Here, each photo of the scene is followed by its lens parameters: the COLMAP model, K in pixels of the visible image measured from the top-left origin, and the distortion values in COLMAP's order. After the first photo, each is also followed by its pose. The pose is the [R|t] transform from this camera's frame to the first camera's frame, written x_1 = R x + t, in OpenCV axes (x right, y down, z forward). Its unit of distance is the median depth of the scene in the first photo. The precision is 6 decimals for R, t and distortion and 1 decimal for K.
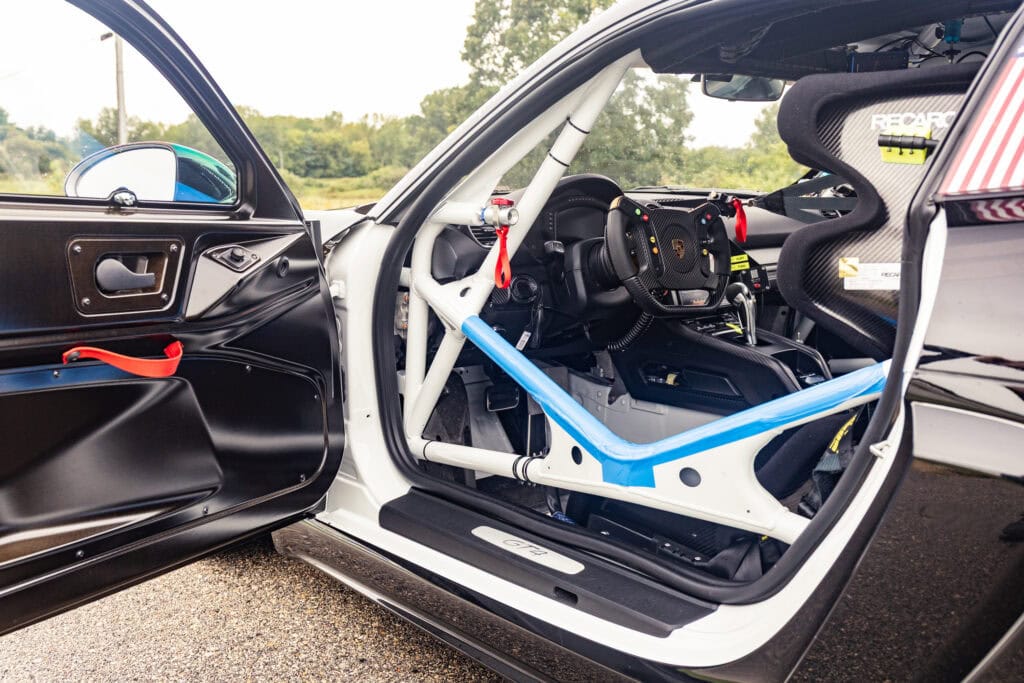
lens RADIAL K [[933.5, 0, 513.1], [0, 933.5, 325.0], [0, 0, 1]] dist [-0.026343, -0.000632]
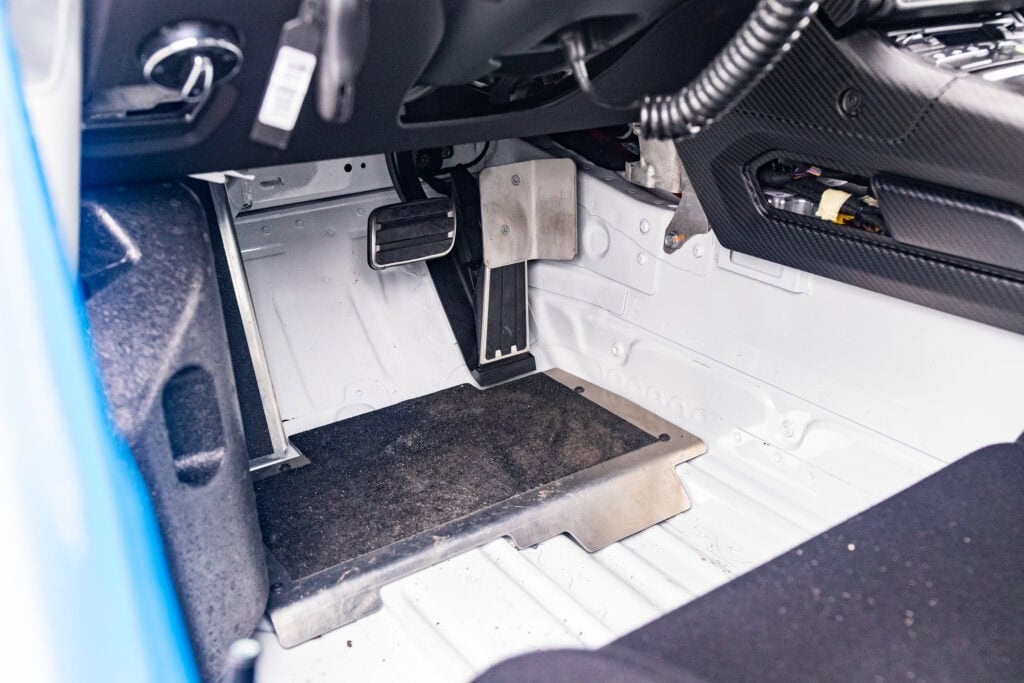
lens RADIAL K [[933.5, 0, 513.1], [0, 933.5, 325.0], [0, 0, 1]] dist [-0.026343, -0.000632]
pose [[0.995016, 0.027967, -0.095718, 0.077288], [-0.003463, 0.968977, 0.247128, 0.013151], [0.099660, -0.245565, 0.964244, 0.592896]]
